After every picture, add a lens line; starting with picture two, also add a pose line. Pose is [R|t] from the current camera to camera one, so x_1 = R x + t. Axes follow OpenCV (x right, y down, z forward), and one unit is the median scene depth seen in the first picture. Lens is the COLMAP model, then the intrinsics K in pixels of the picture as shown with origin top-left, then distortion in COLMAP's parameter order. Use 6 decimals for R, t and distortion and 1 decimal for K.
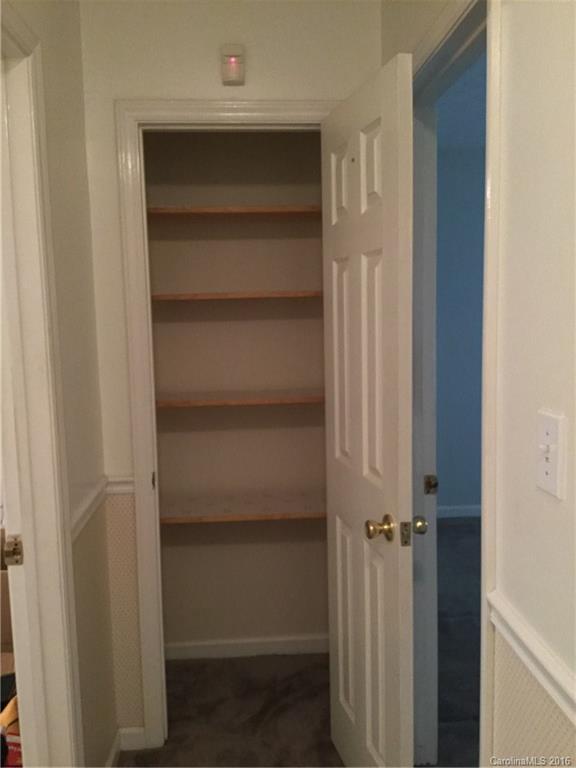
lens RADIAL K [[657.8, 0, 288.0], [0, 657.8, 384.0], [0, 0, 1]] dist [0.042333, -0.133153]
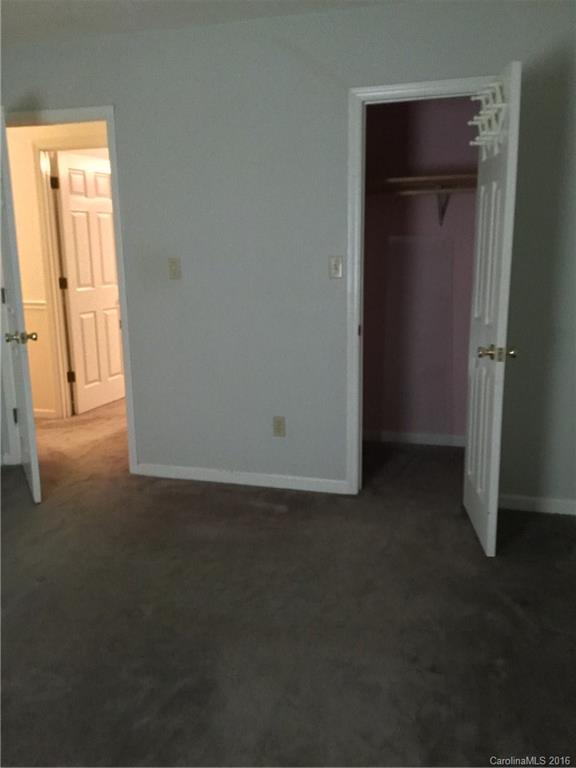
lens RADIAL K [[657.8, 0, 288.0], [0, 657.8, 384.0], [0, 0, 1]] dist [0.042333, -0.133153]
pose [[0.939280, 0.075386, -0.334768, 0.230482], [-0.037992, 0.992418, 0.116887, 0.121048], [0.341042, -0.097071, 0.935023, -0.747983]]
